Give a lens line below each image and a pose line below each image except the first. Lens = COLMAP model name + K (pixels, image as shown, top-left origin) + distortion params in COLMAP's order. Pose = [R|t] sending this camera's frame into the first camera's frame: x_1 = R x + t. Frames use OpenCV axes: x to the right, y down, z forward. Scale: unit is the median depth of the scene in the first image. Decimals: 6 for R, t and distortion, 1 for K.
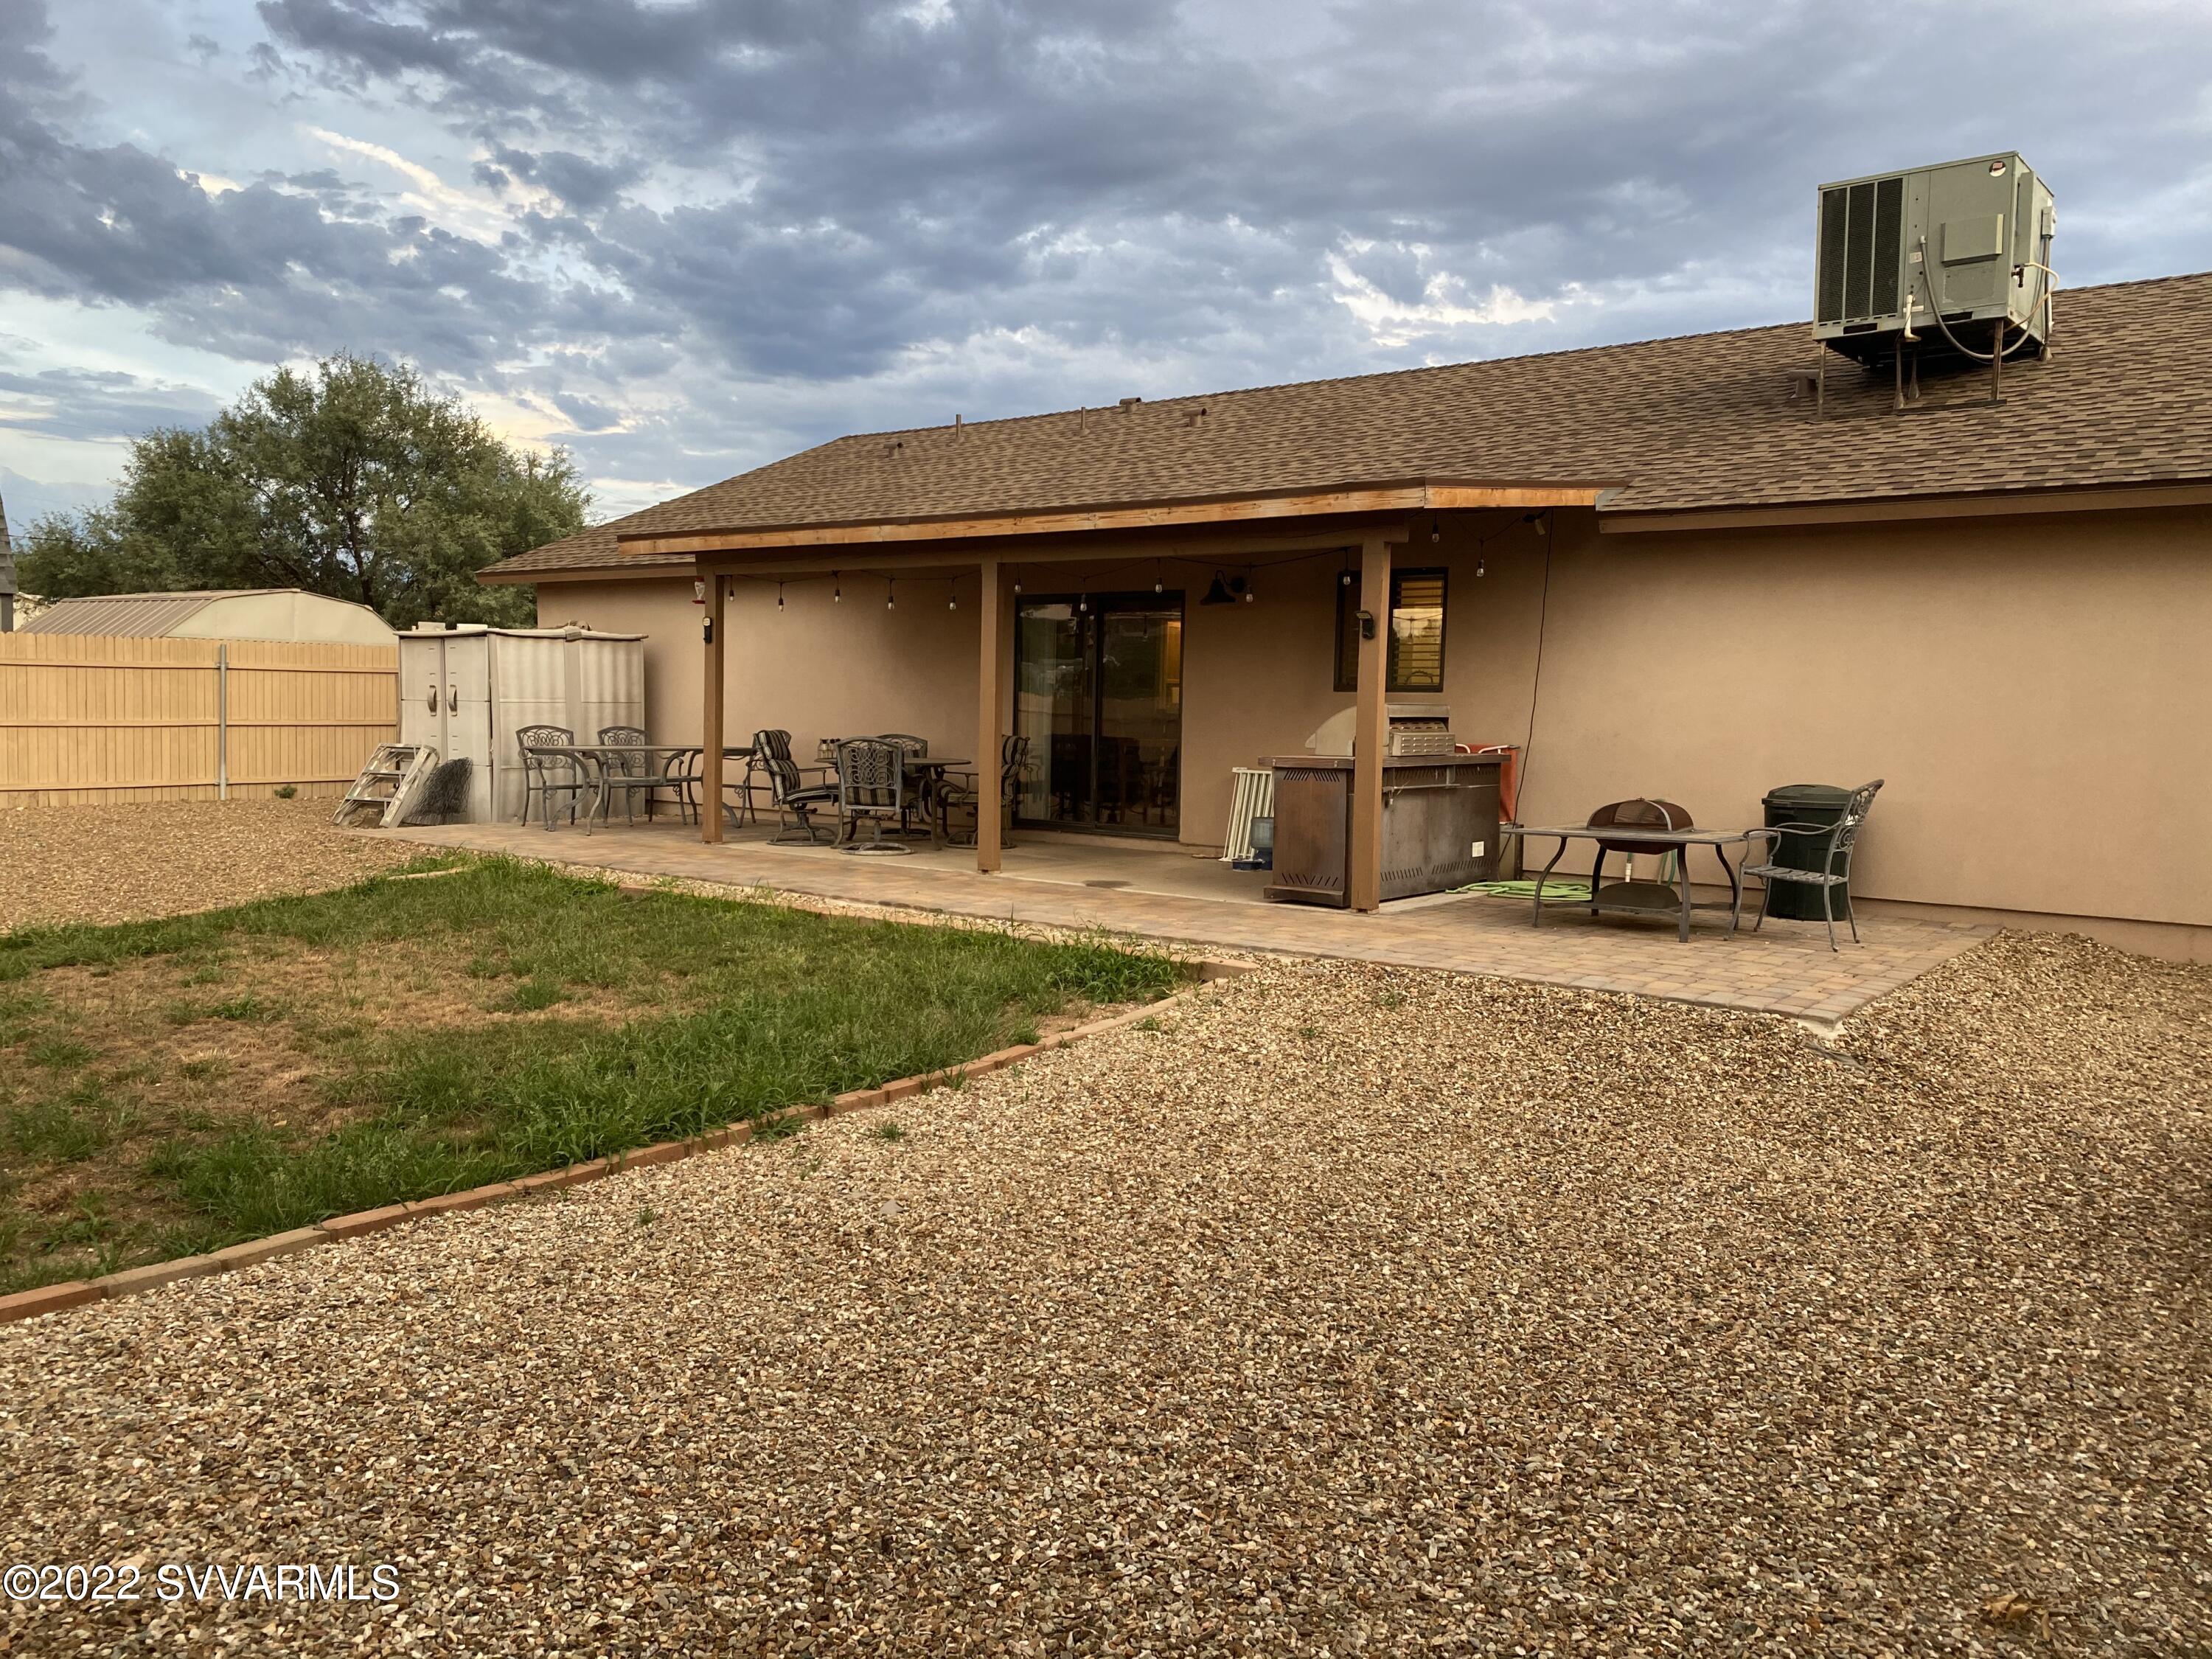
lens RADIAL K [[1796.7, 0, 1106.0], [0, 1796.7, 829.5], [0, 0, 1]] dist [-0.011042, -0.001808]
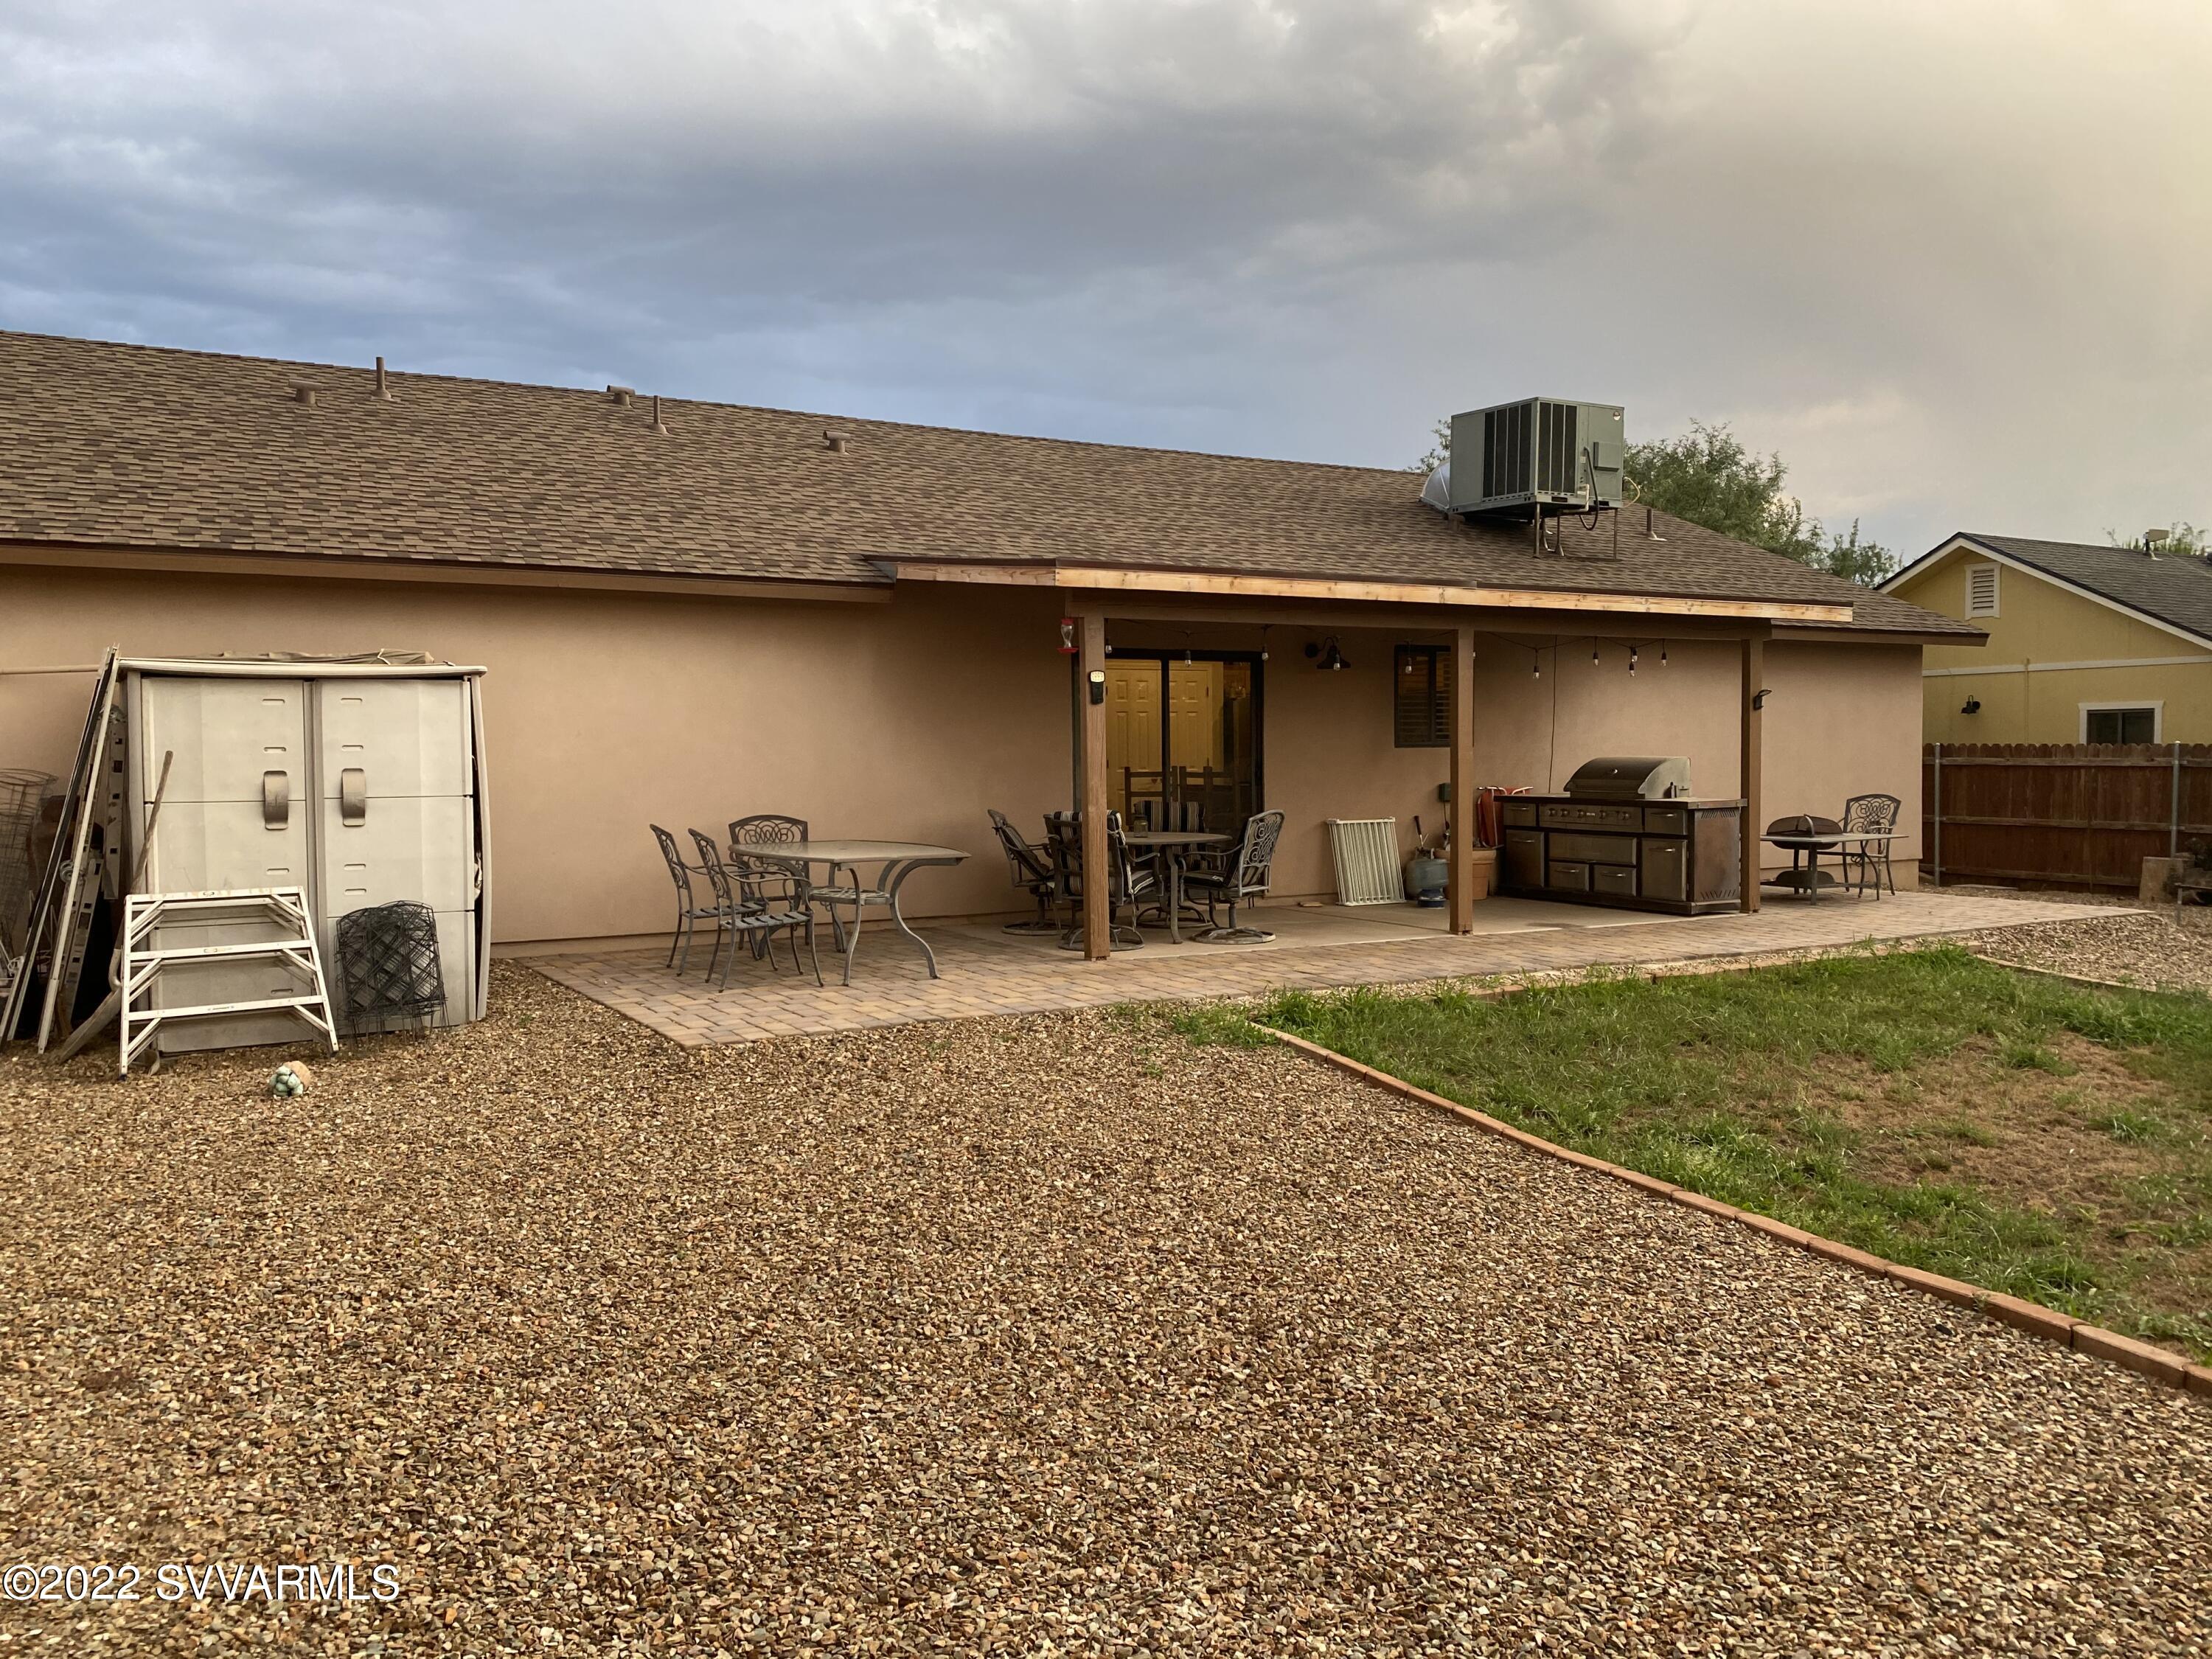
lens RADIAL K [[1680.0, 0, 1106.0], [0, 1680.0, 829.5], [0, 0, 1]] dist [0.124795, 0.000618]
pose [[0.349429, -0.062537, 0.934873, -1.068198], [0.084744, 0.995790, 0.034937, -0.088643], [-0.933122, 0.067017, 0.353258, 0.876884]]
